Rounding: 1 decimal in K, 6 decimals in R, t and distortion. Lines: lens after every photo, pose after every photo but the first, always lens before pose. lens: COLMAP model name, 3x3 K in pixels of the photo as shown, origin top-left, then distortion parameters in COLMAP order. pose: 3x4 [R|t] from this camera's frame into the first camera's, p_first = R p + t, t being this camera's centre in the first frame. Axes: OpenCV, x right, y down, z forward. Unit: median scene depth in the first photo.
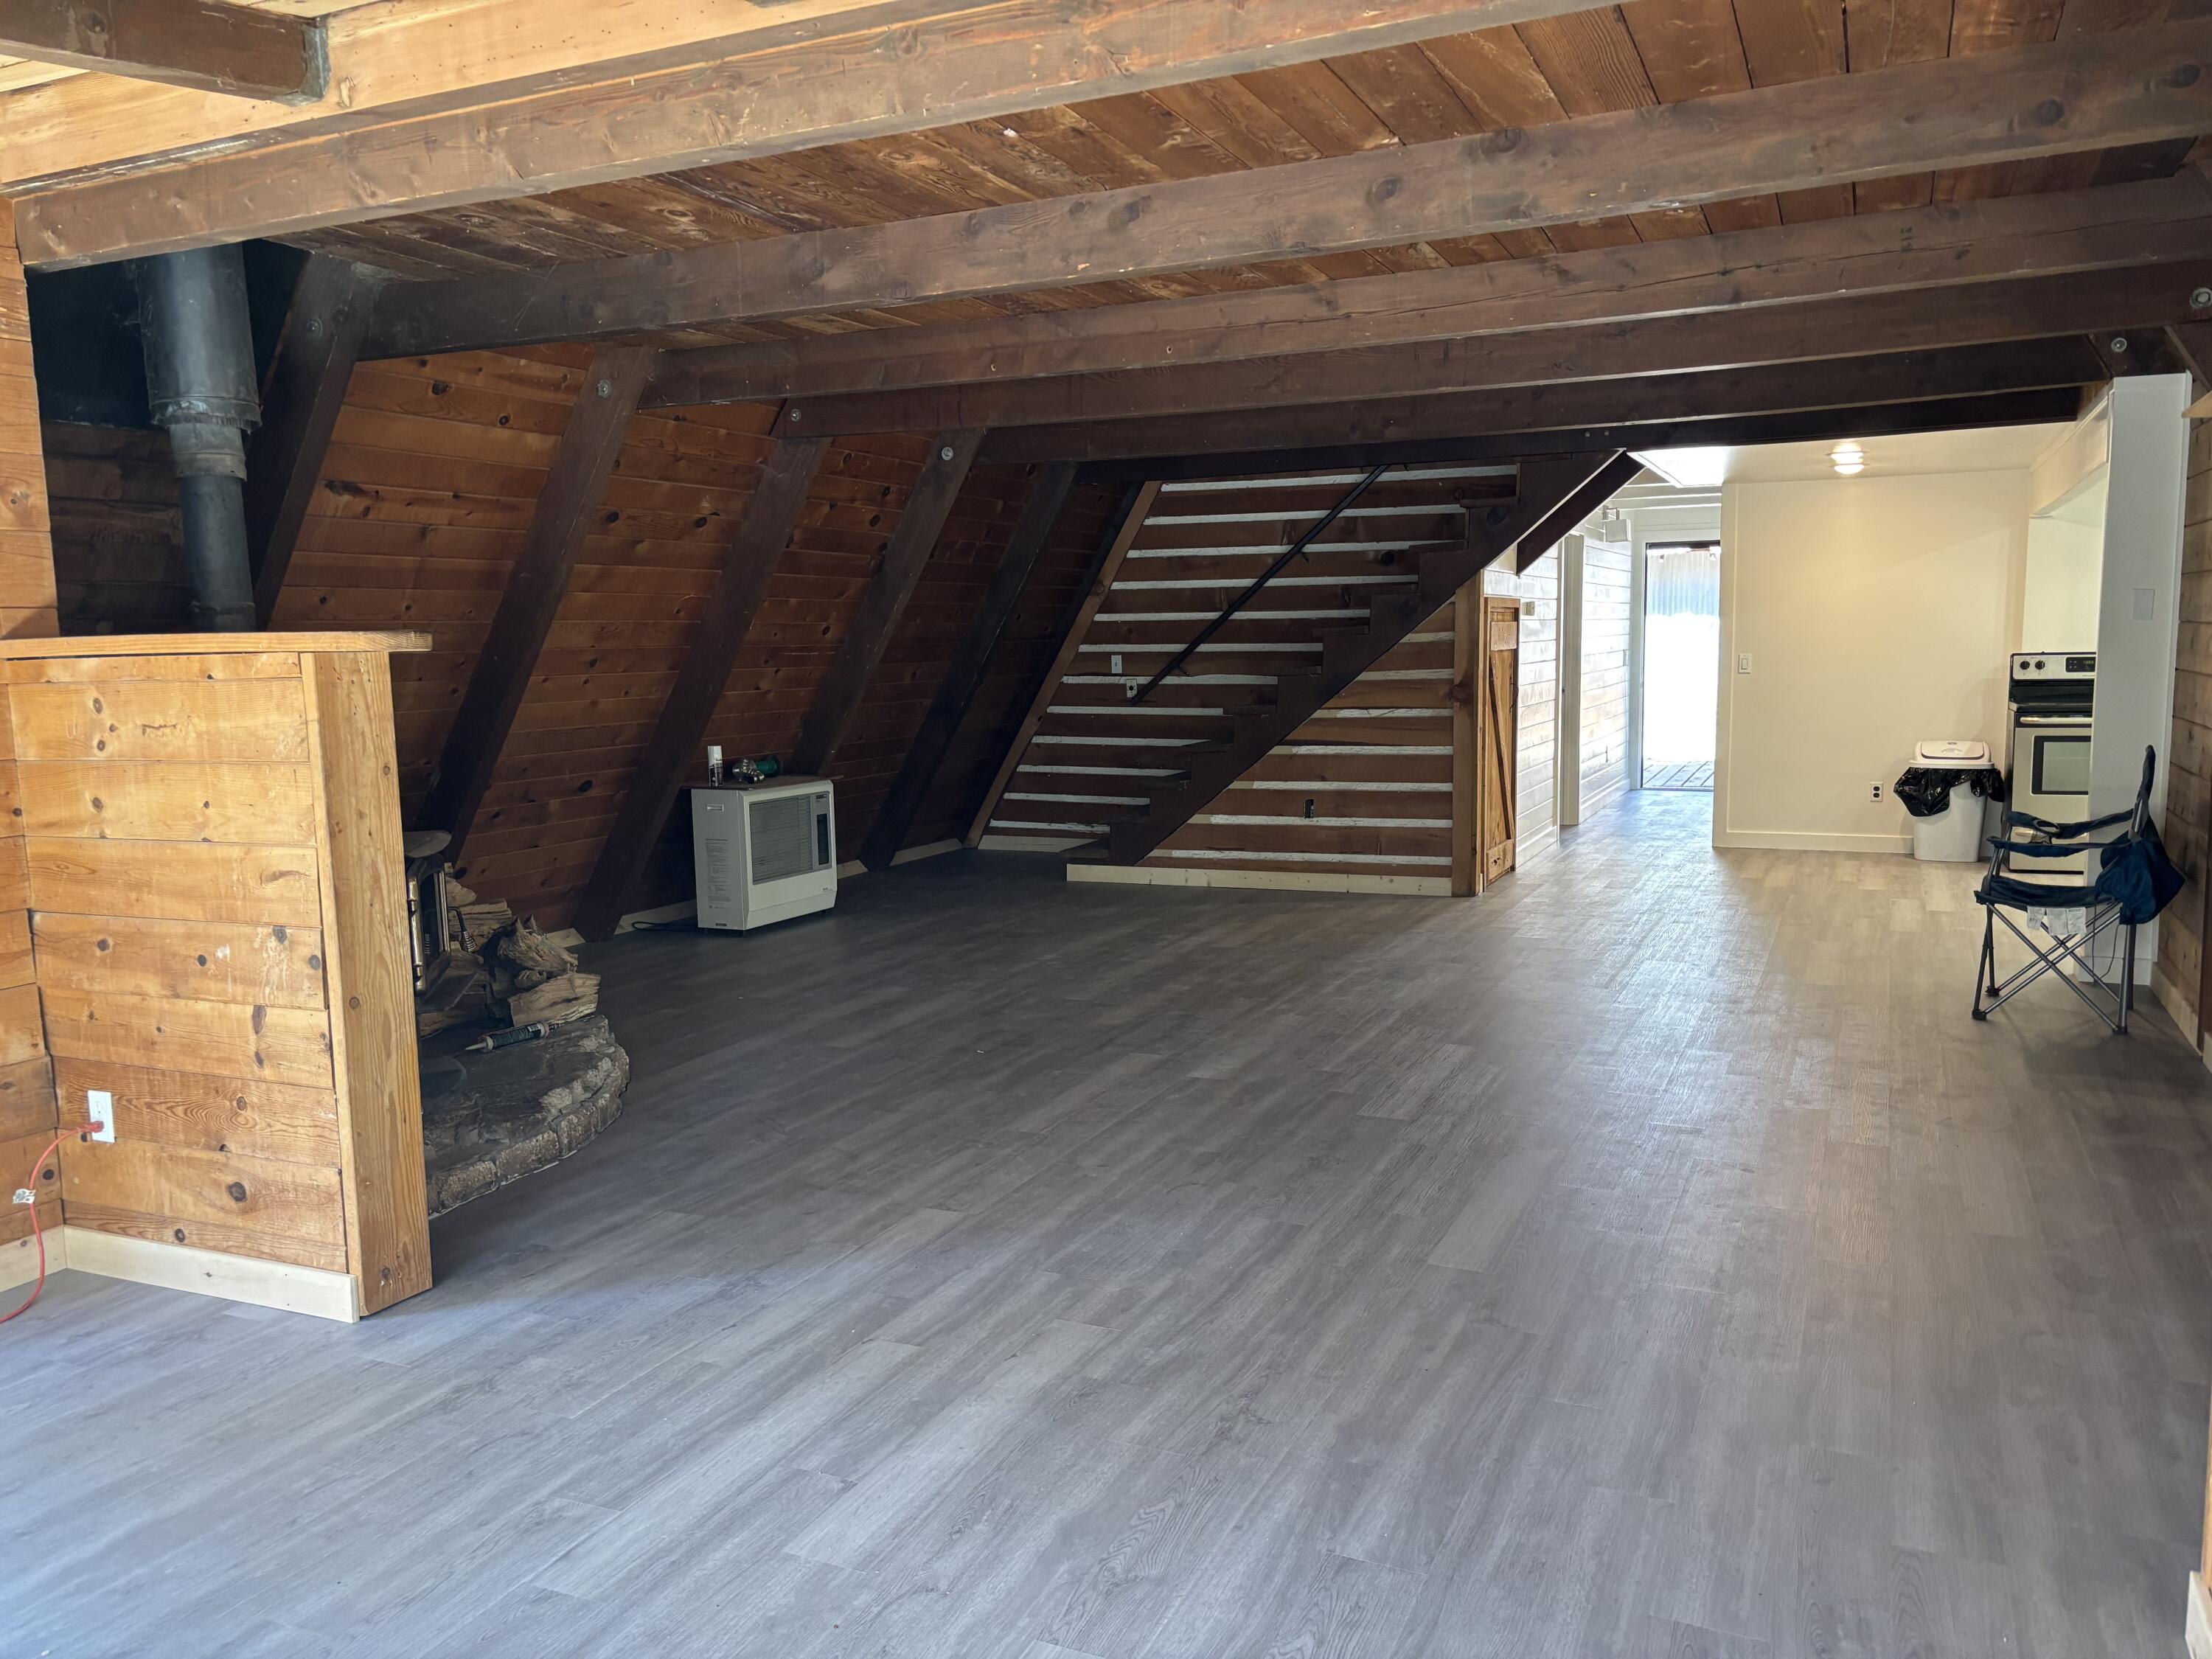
lens RADIAL K [[1656.4, 0, 1112.5], [0, 1656.4, 842.4], [0, 0, 1]] dist [0.065197, -0.070504]
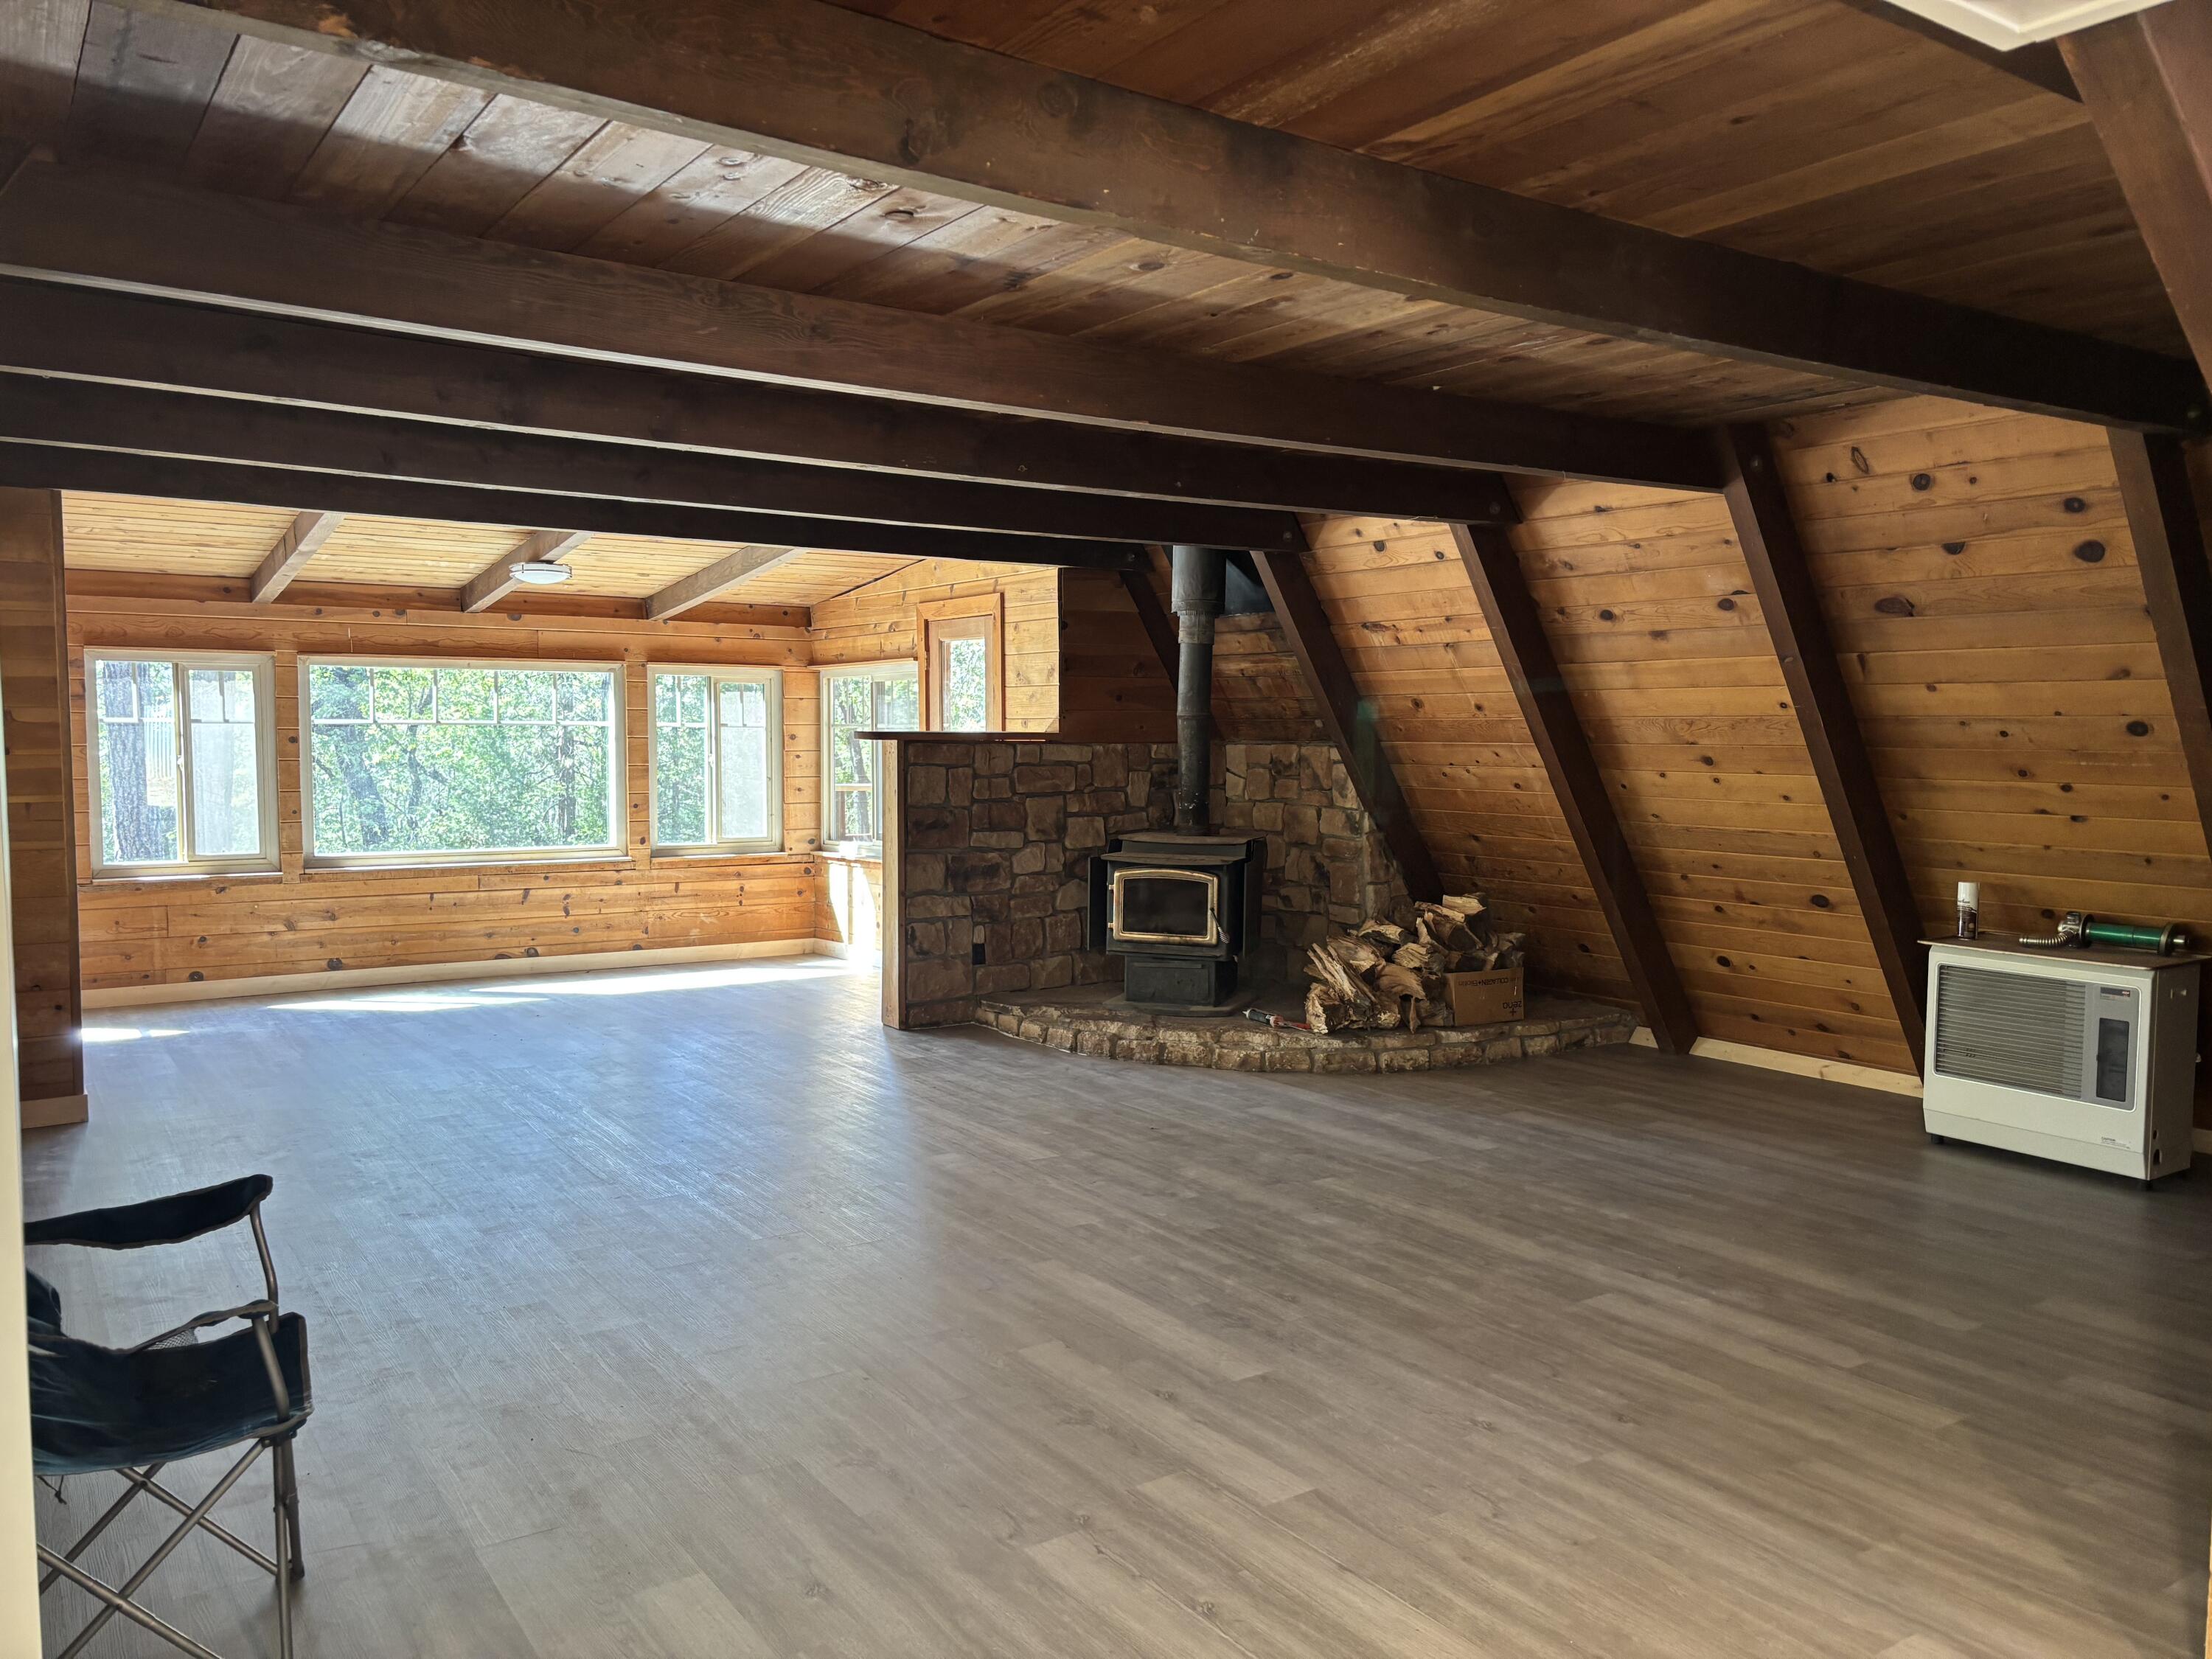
lens RADIAL K [[1656.4, 0, 1112.5], [0, 1656.4, 842.4], [0, 0, 1]] dist [0.065197, -0.070504]
pose [[-0.515995, 0.079536, -0.852891, 0.836762], [-0.095445, 0.984141, 0.149519, -0.213442], [0.851258, 0.158555, -0.500221, 1.491181]]
